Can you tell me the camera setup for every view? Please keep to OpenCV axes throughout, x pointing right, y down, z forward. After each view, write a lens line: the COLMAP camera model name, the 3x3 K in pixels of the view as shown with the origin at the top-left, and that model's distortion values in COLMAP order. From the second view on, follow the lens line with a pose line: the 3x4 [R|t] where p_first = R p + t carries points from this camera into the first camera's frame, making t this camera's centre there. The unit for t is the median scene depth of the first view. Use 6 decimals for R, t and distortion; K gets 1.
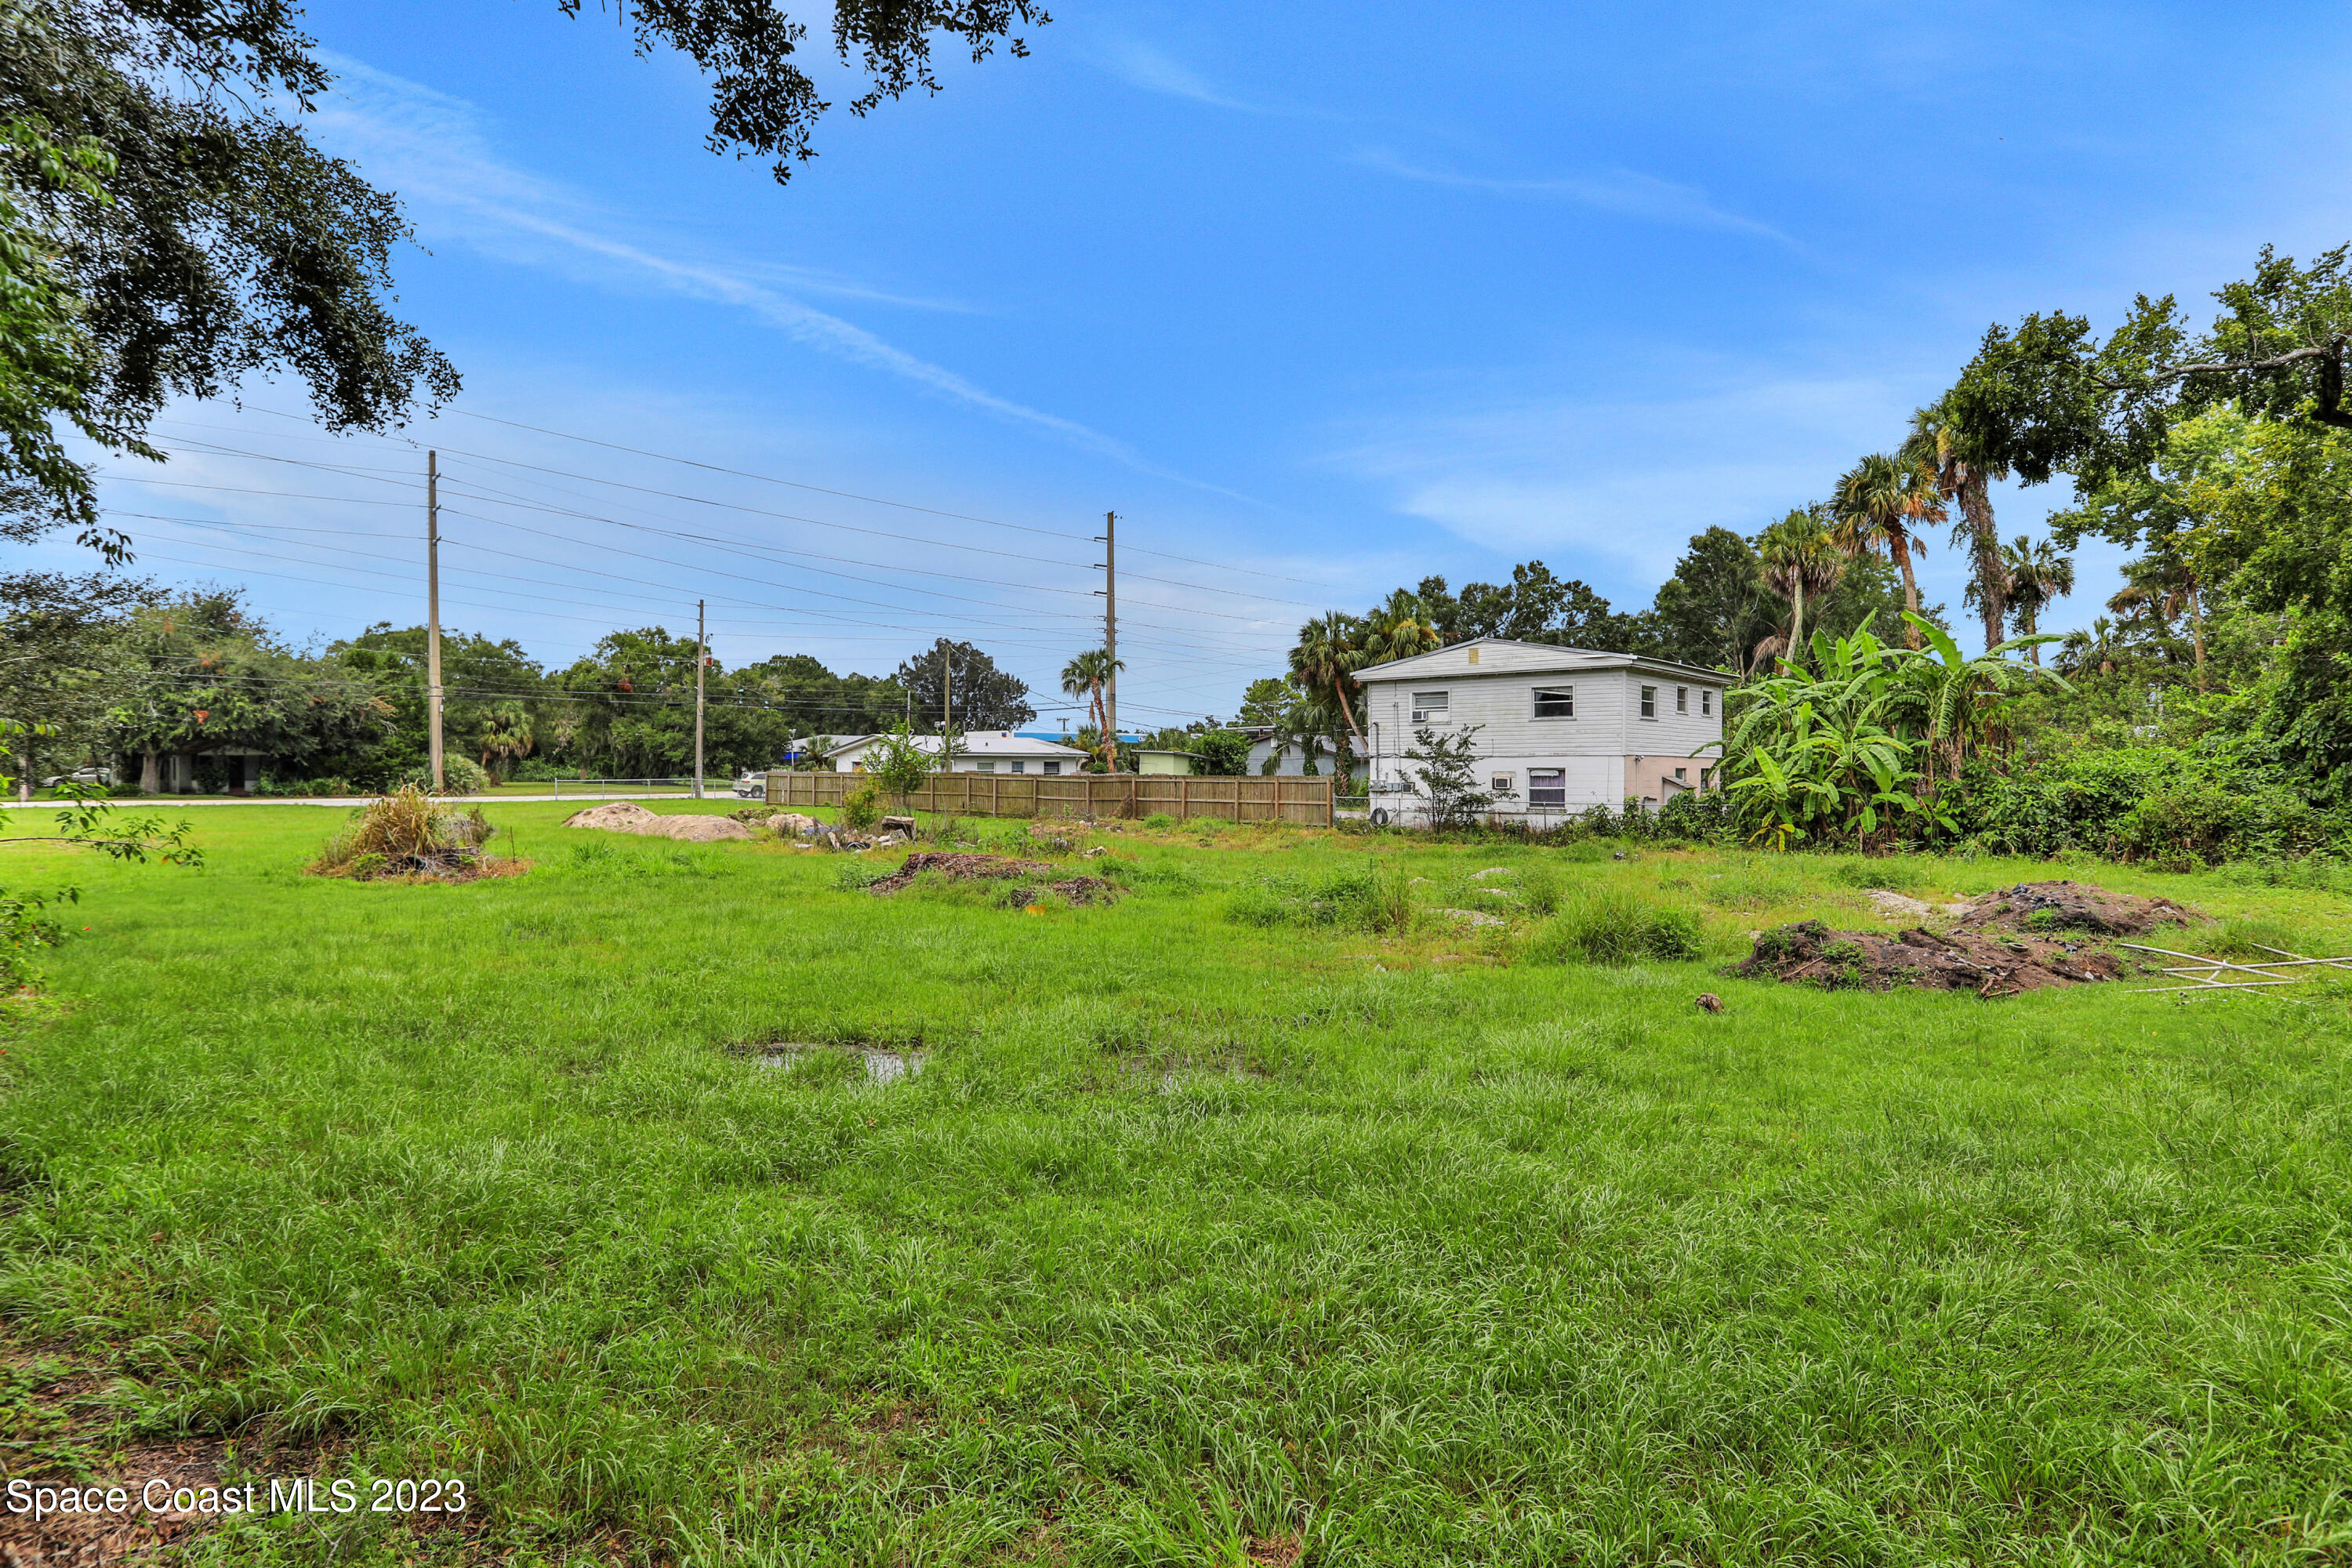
lens RADIAL K [[1239.1, 0, 1184.4], [0, 1239.1, 768.8], [0, 0, 1]] dist [-0.083703, 0.045603]
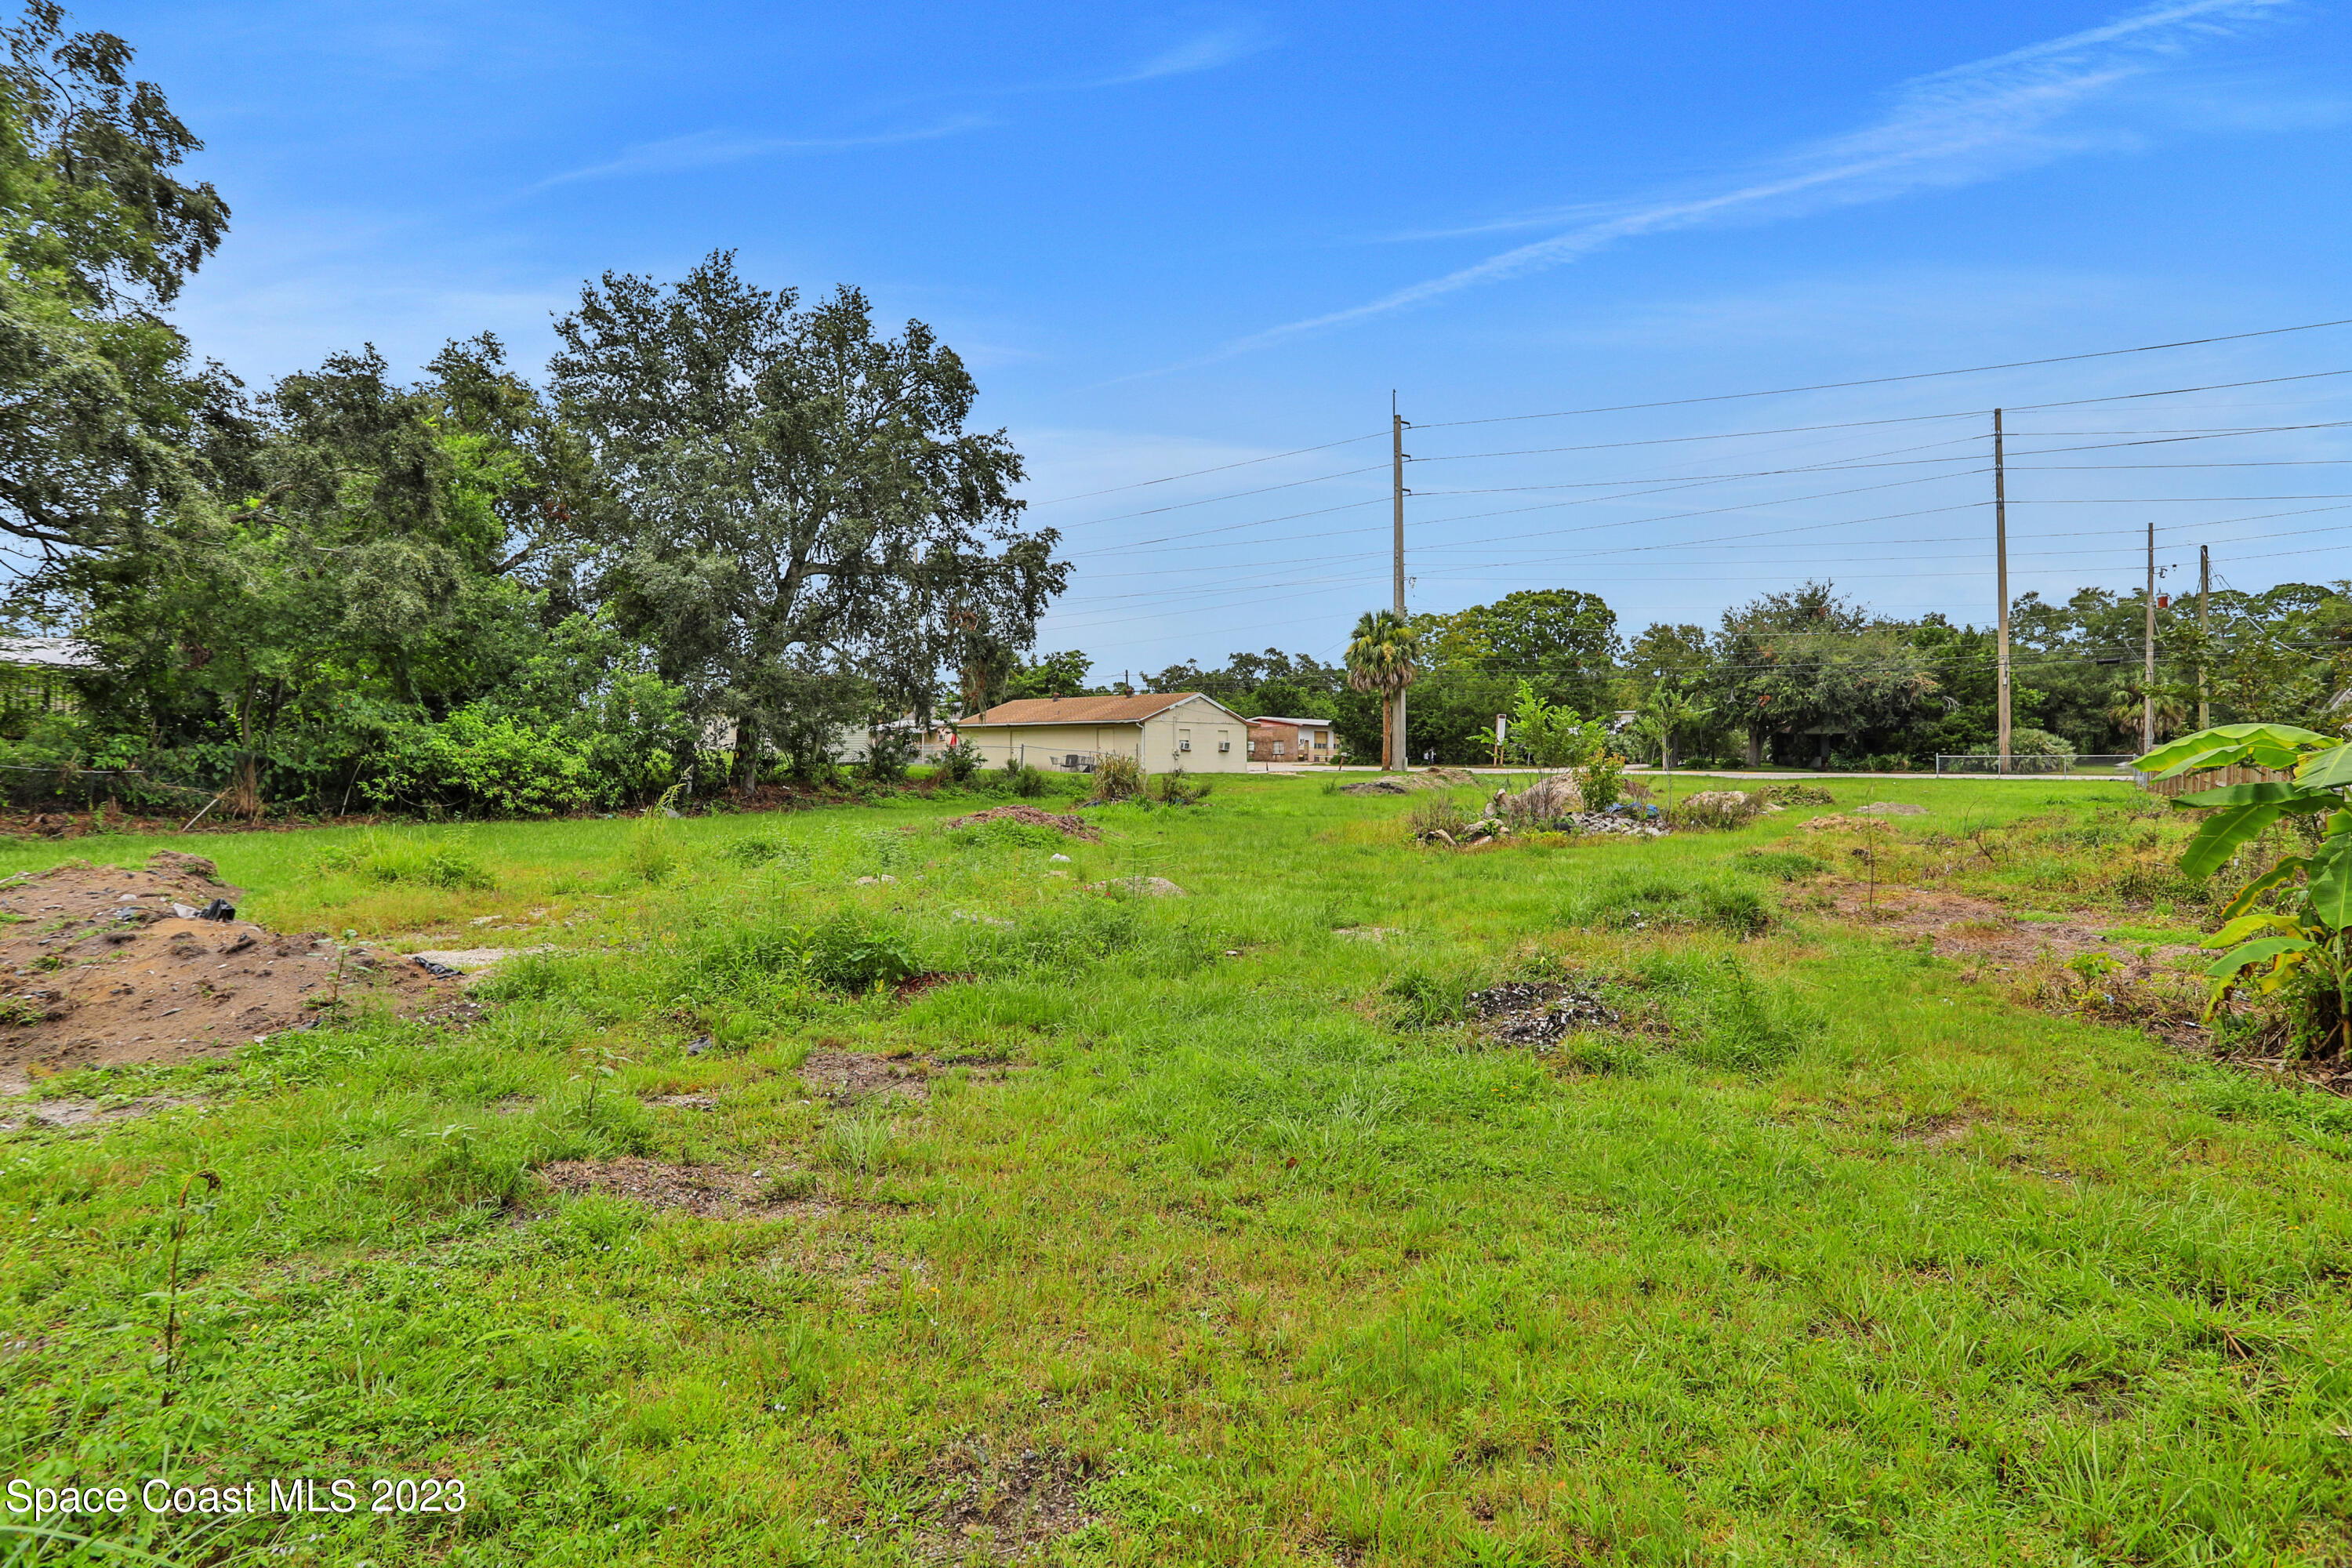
lens RADIAL K [[1239.1, 0, 1184.4], [0, 1239.1, 768.8], [0, 0, 1]] dist [-0.083703, 0.045603]
pose [[0.092400, 0.013285, -0.995633, 0.262822], [0.002027, 0.999906, 0.013530, 0.004528], [0.995720, -0.003269, 0.092365, 0.282656]]
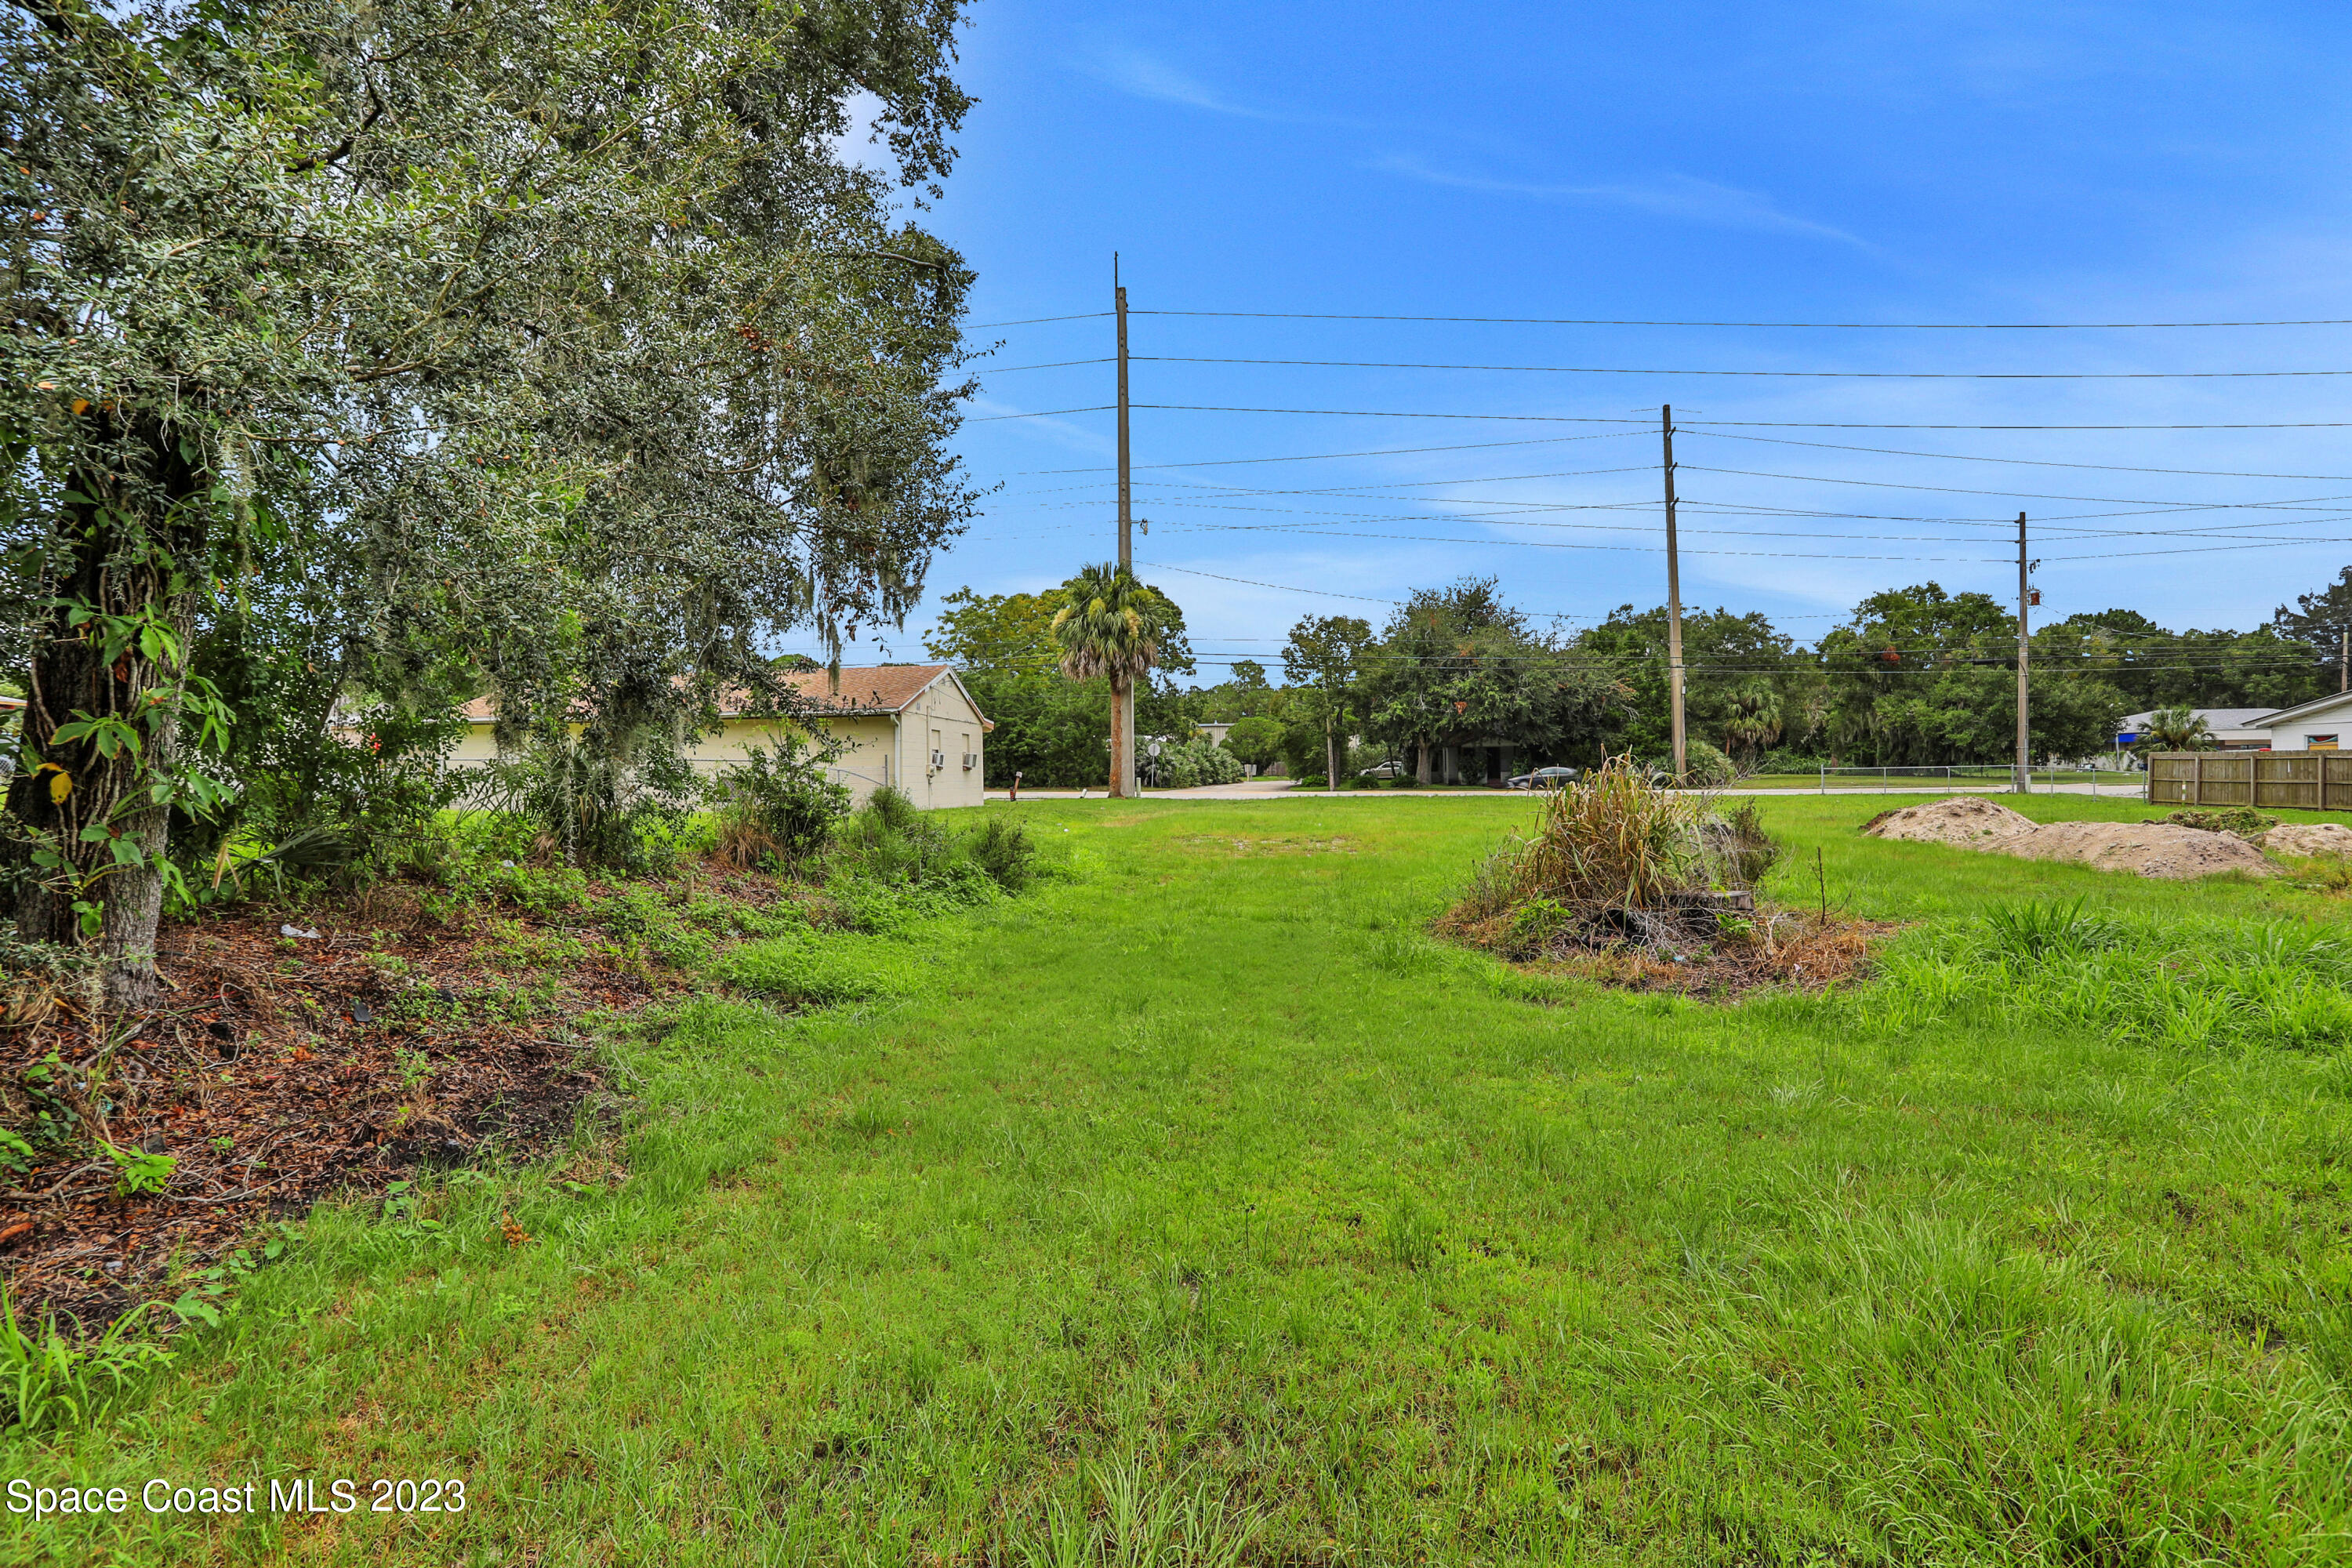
lens RADIAL K [[1239.1, 0, 1184.4], [0, 1239.1, 768.8], [0, 0, 1]] dist [-0.083703, 0.045603]
pose [[0.589368, -0.006324, -0.807840, -0.105612], [0.010099, 0.999949, -0.000460, 0.004881], [0.807802, -0.007887, 0.589401, 0.173385]]
